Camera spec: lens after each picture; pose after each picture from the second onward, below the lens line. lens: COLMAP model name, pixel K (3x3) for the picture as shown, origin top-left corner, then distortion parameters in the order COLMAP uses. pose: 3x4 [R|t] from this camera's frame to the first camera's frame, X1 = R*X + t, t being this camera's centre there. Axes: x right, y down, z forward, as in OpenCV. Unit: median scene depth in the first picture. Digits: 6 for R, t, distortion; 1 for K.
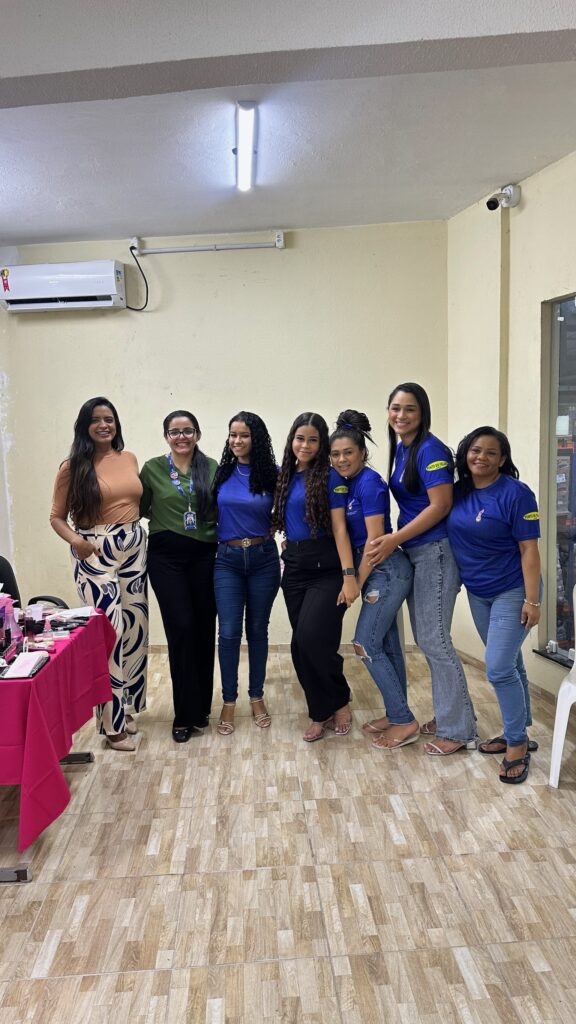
lens RADIAL K [[740.1, 0, 283.3], [0, 740.1, 517.1], [0, 0, 1]] dist [0.072691, -0.076109]
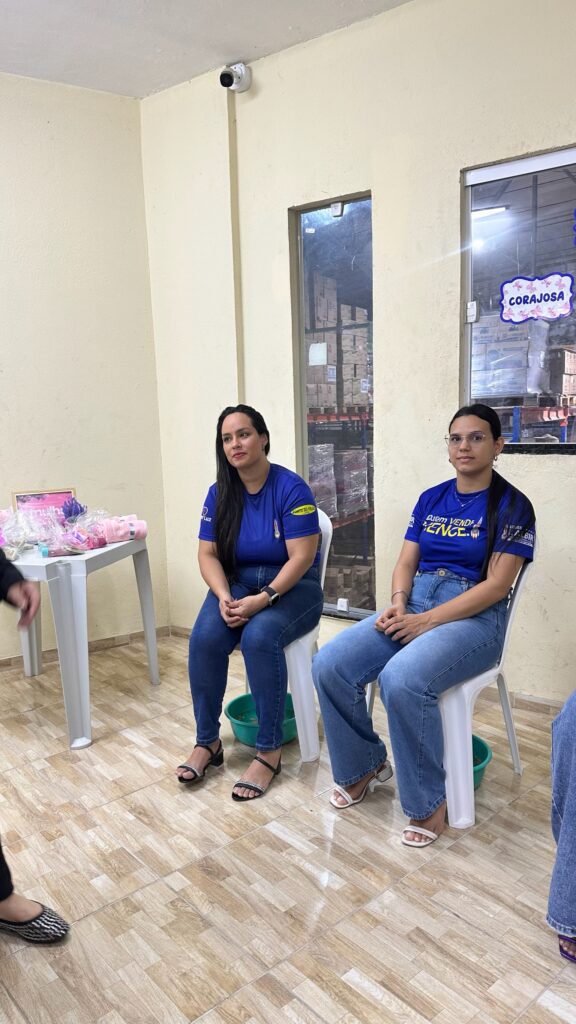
lens RADIAL K [[735.1, 0, 299.7], [0, 735.1, 510.8], [0, 0, 1]] dist [0.060685, -0.082701]
pose [[0.787148, -0.082239, 0.611256, -0.260208], [0.076647, 0.996431, 0.035358, 0.043719], [-0.611983, 0.019019, 0.790643, 0.416084]]
